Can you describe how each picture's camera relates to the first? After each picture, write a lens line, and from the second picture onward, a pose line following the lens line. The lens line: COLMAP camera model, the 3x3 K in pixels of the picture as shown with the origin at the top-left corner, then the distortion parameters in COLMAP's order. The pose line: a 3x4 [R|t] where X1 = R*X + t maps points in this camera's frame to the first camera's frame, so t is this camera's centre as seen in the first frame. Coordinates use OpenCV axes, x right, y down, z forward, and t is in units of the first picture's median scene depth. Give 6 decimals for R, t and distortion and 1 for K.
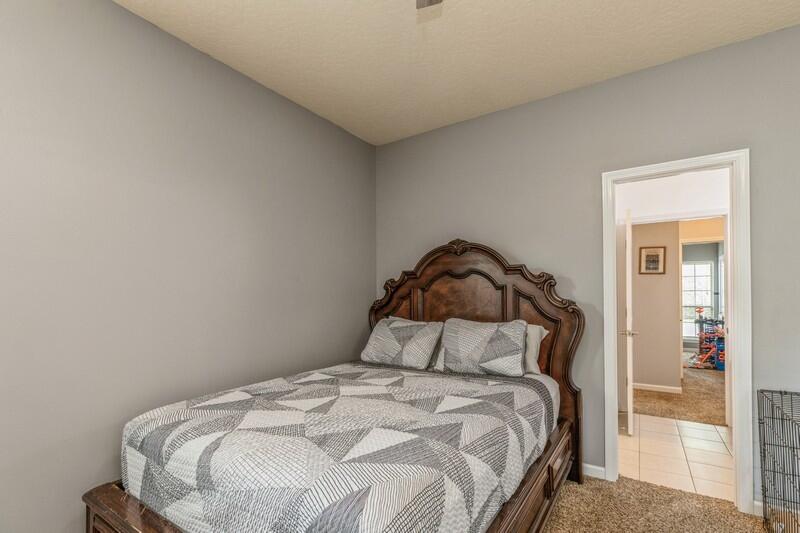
lens RADIAL K [[374.6, 0, 402.2], [0, 374.6, 285.8], [0, 0, 1]] dist [0.005845, -0.000168]
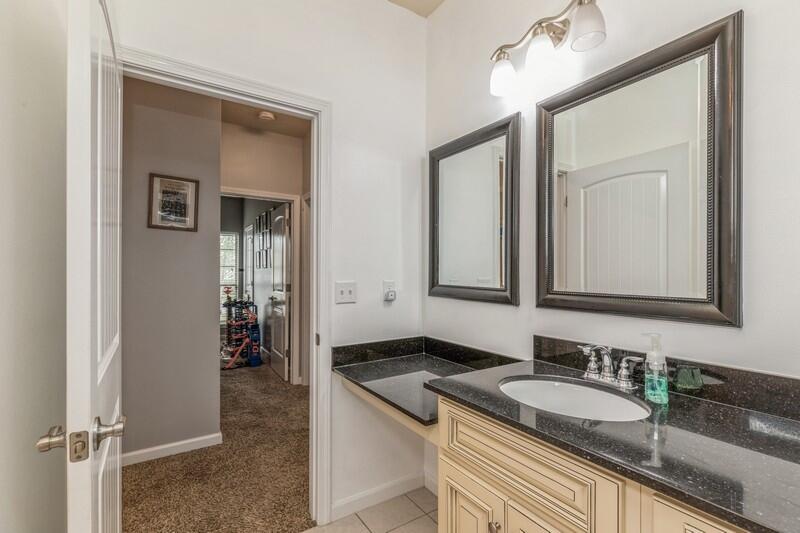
lens RADIAL K [[374.6, 0, 402.5], [0, 374.6, 274.5], [0, 0, 1]] dist [0.005845, -0.000168]
pose [[0.412912, -0.006927, 0.910745, 0.217129], [-0.018469, 0.999702, 0.015977, 0.011064], [-0.910584, -0.023418, 0.412661, 0.333454]]
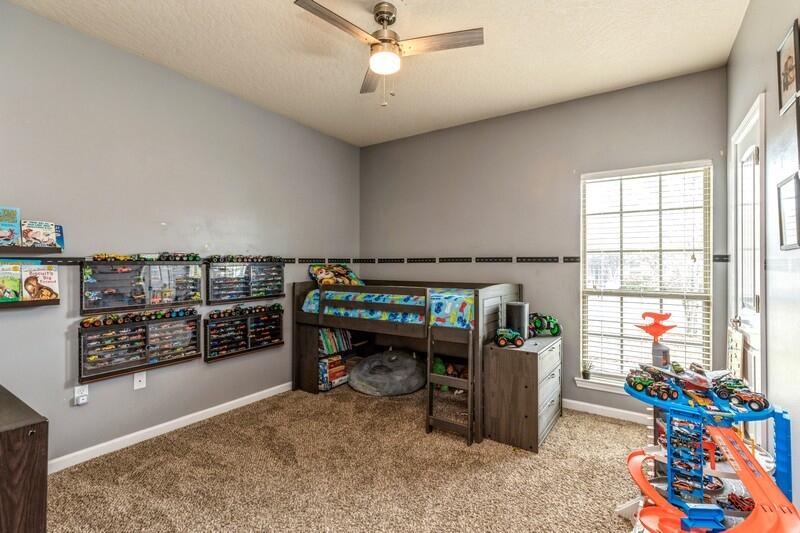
lens RADIAL K [[374.6, 0, 400.6], [0, 374.6, 266.3], [0, 0, 1]] dist [0.005845, -0.000168]
pose [[0.999969, -0.006591, 0.004350, 0.639461], [0.006485, 0.999692, 0.023973, 0.020236], [-0.004507, -0.023944, 0.999703, 0.776270]]
